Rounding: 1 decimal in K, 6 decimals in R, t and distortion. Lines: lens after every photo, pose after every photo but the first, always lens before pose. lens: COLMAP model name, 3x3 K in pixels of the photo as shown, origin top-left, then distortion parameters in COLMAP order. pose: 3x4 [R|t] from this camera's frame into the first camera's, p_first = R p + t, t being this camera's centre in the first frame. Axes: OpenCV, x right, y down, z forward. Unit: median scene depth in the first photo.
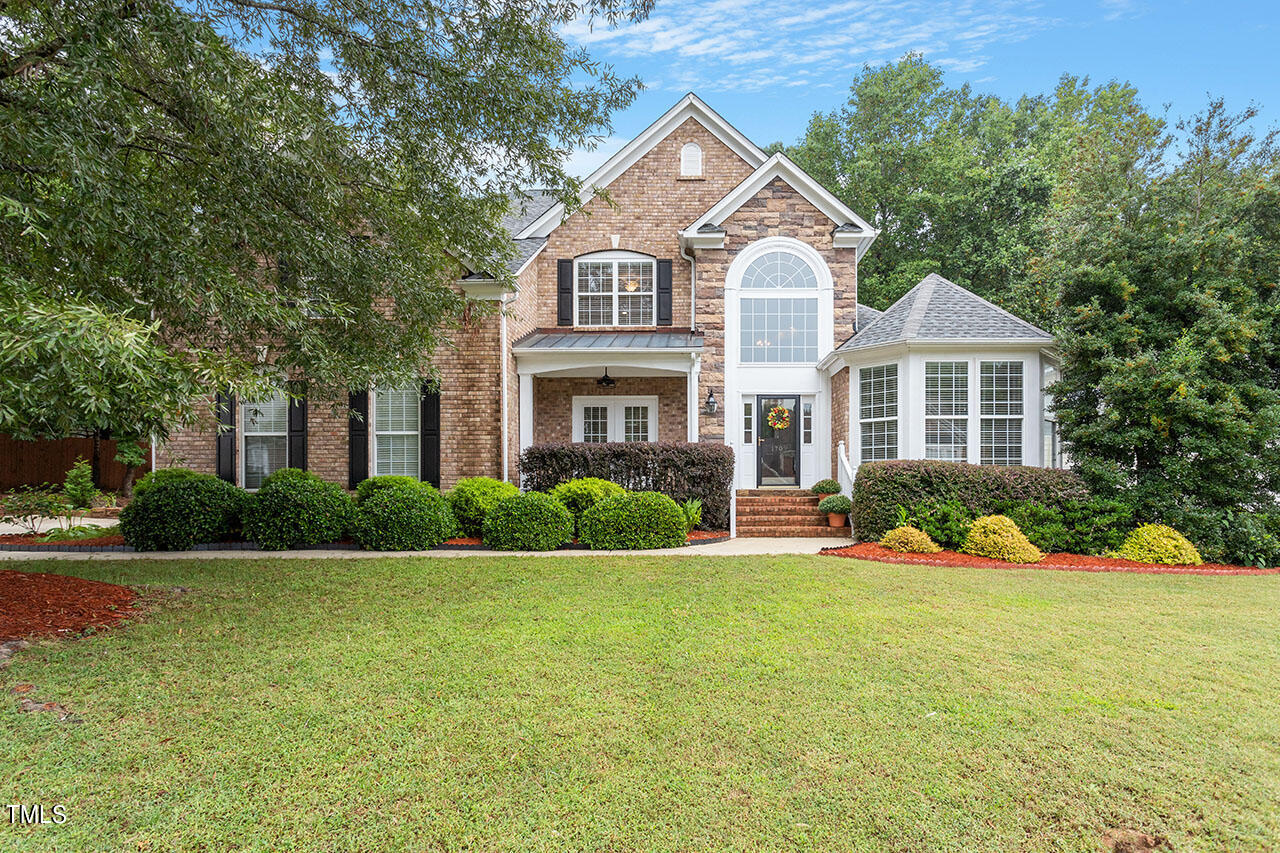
lens RADIAL K [[658.6, 0, 638.8], [0, 658.6, 445.6], [0, 0, 1]] dist [0.002937, 0.000516]
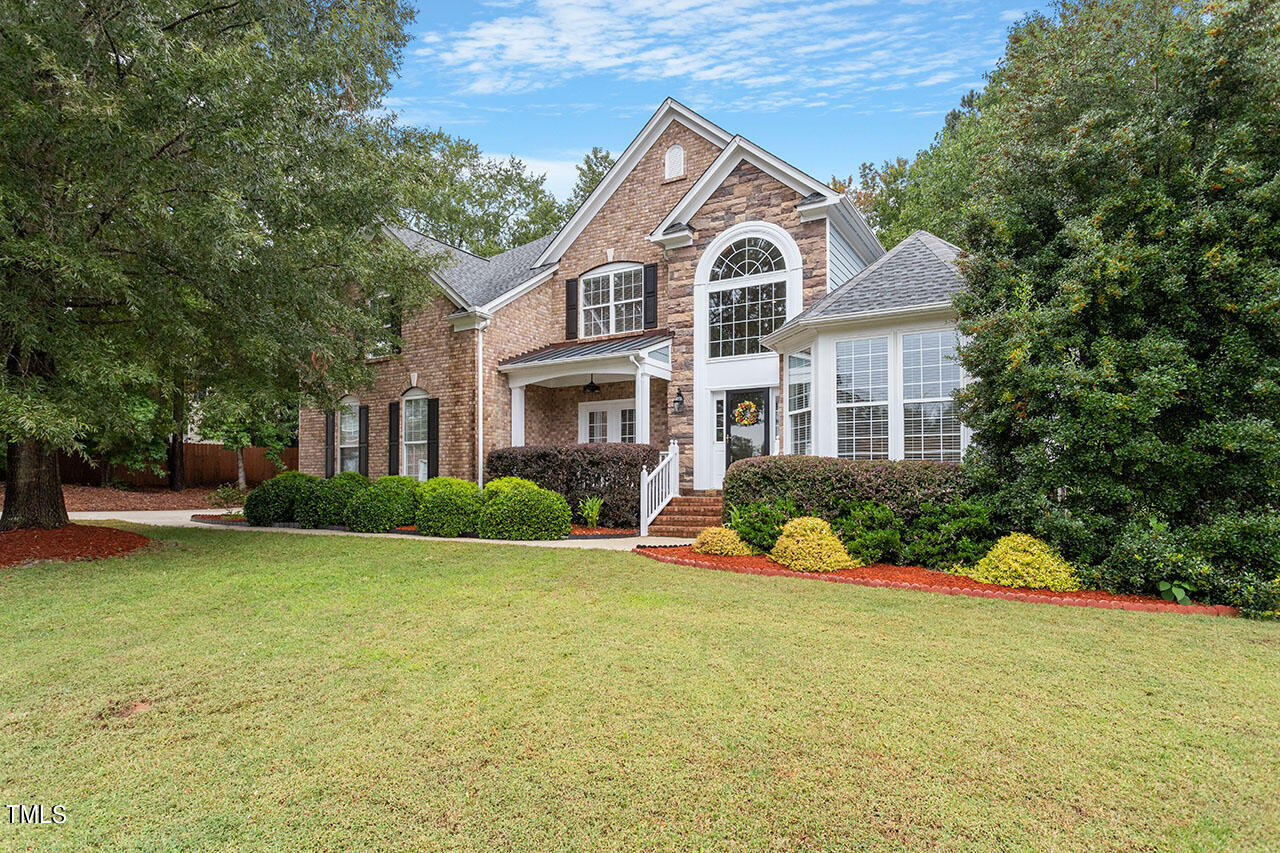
lens RADIAL K [[716.3, 0, 640.0], [0, 716.3, 426.5], [0, 0, 1]] dist [-0.005148, -0.000591]
pose [[0.848961, -0.041548, -0.526819, 0.616361], [0.025008, 0.998946, -0.038483, 0.012040], [0.527863, 0.019496, 0.849106, 0.052612]]
